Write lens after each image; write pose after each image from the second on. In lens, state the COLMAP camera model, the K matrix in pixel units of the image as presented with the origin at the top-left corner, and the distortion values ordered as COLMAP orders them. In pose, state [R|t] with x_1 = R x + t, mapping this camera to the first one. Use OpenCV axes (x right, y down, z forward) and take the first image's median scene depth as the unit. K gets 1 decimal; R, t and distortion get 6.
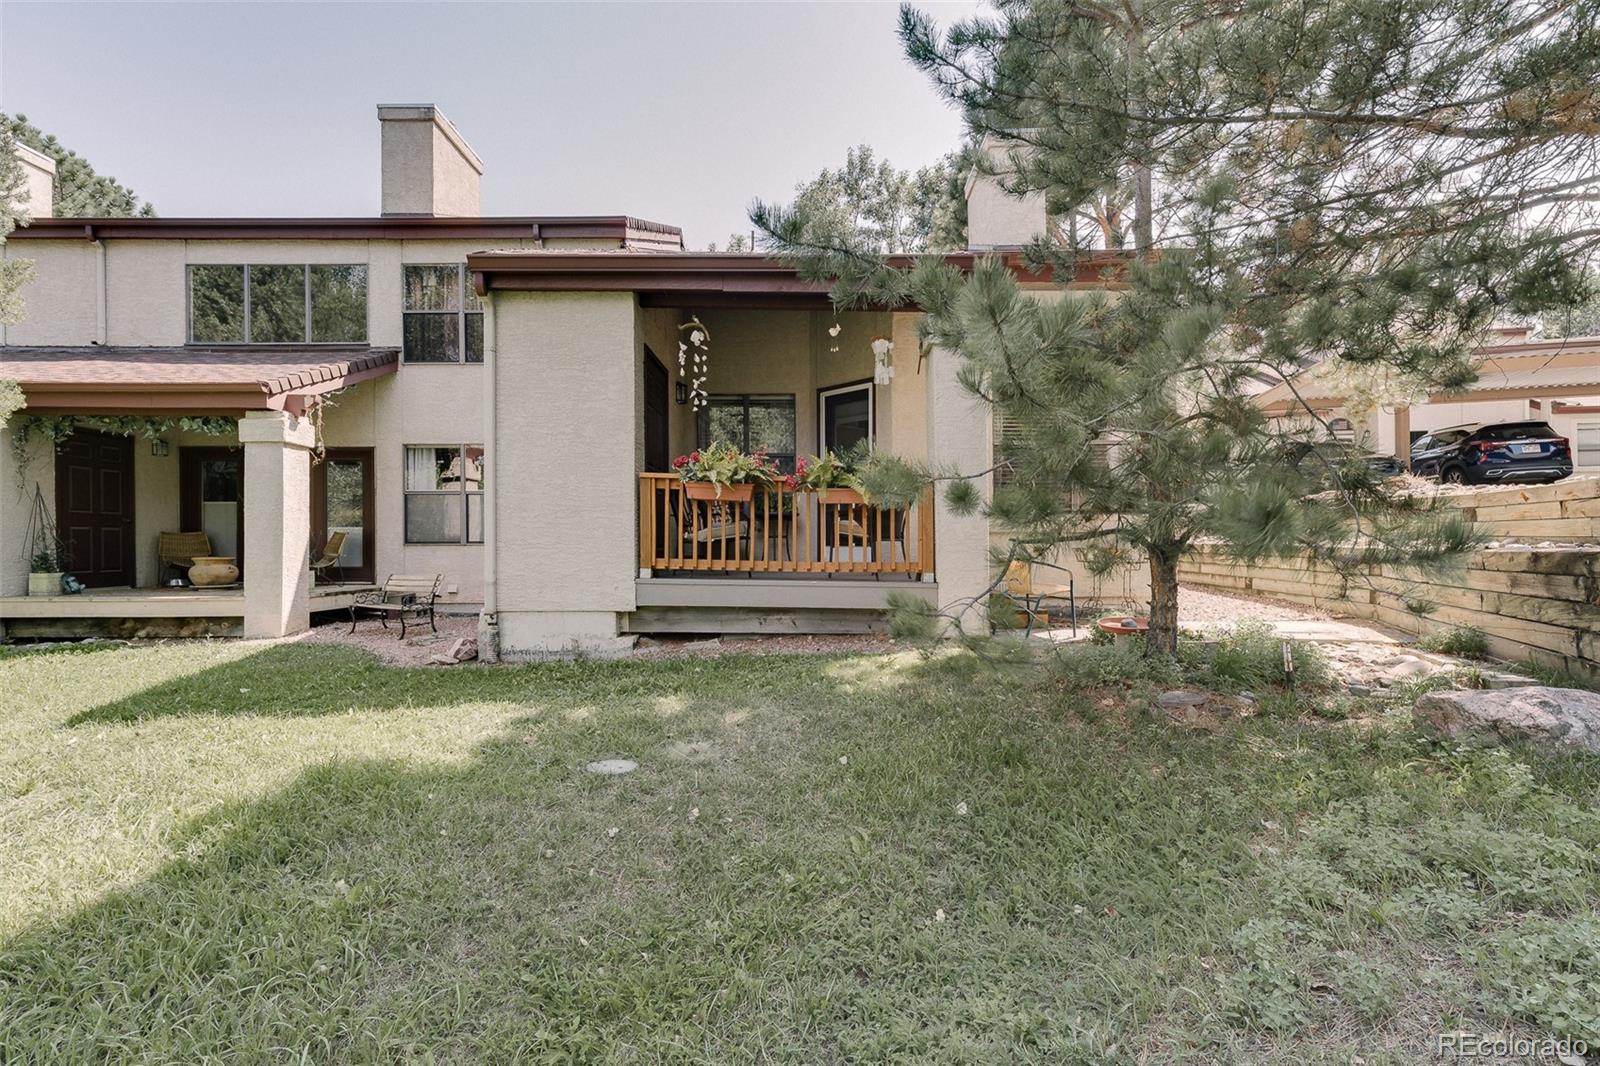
lens RADIAL K [[654.9, 0, 807.8], [0, 654.9, 533.9], [0, 0, 1]] dist [-0.002157, -0.000379]
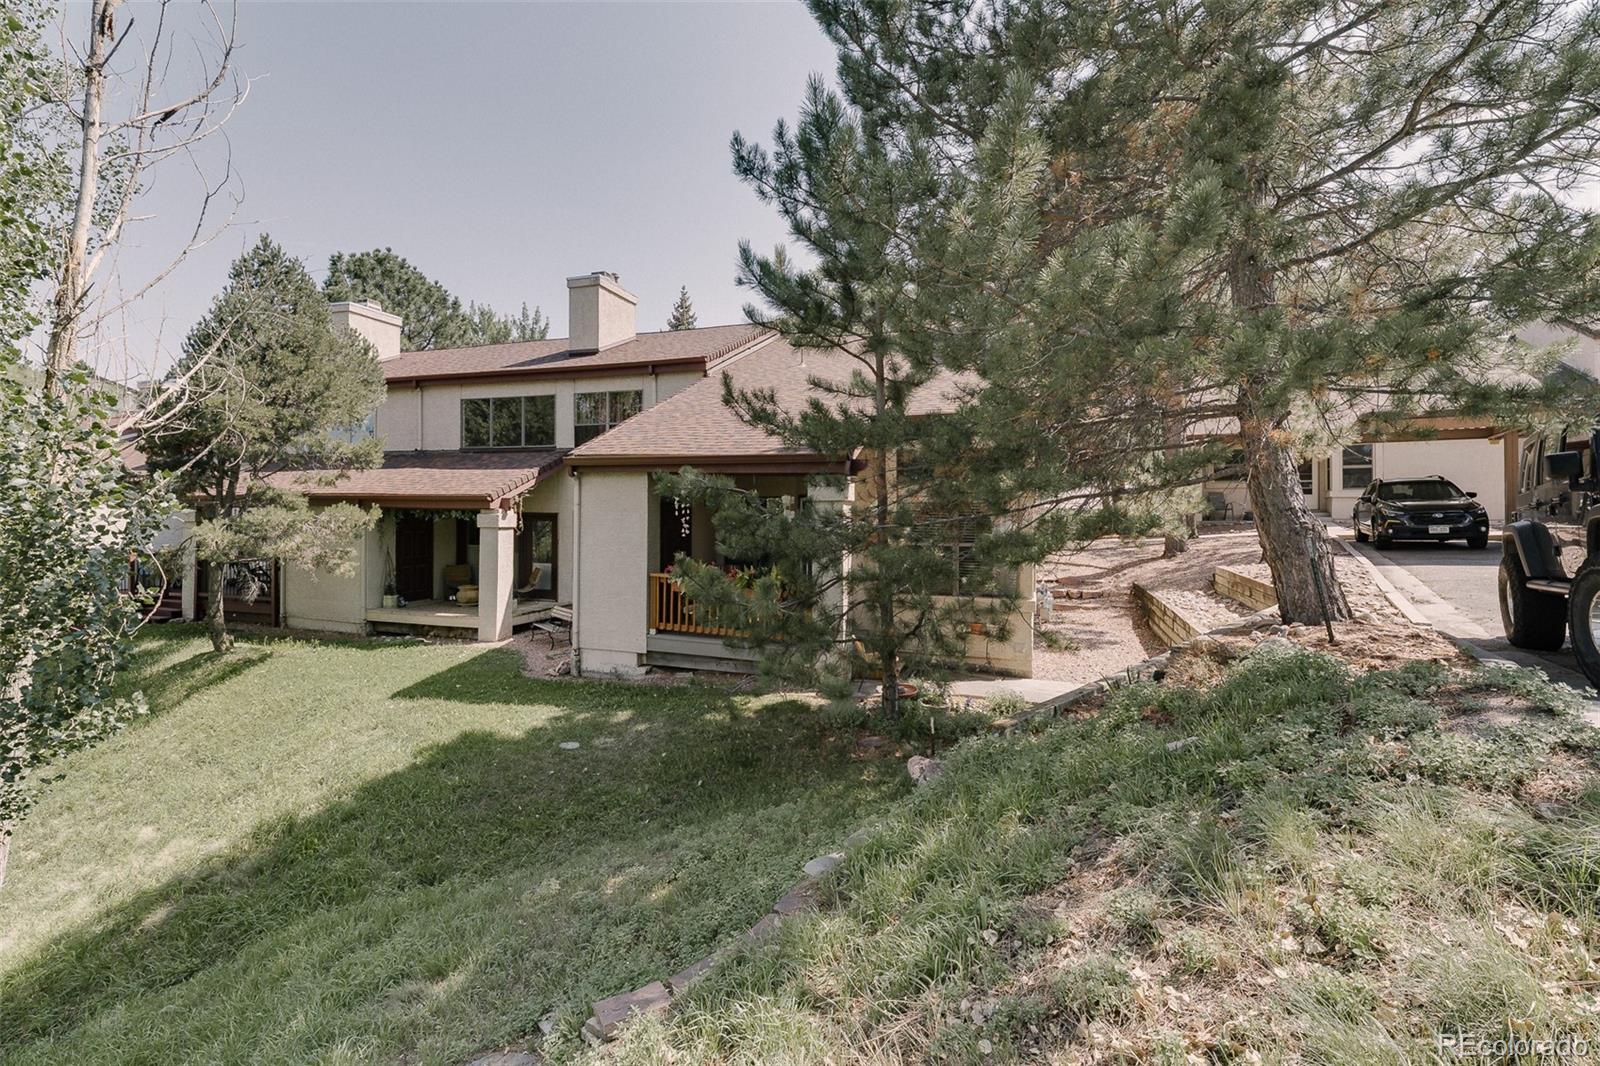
lens RADIAL K [[654.9, 0, 820.4], [0, 654.9, 500.9], [0, 0, 1]] dist [-0.002157, -0.000379]
pose [[0.957084, 0.006333, -0.289742, 0.664297], [-0.008923, 0.999931, -0.007620, -0.271895], [0.289674, 0.009878, 0.957074, -0.525073]]
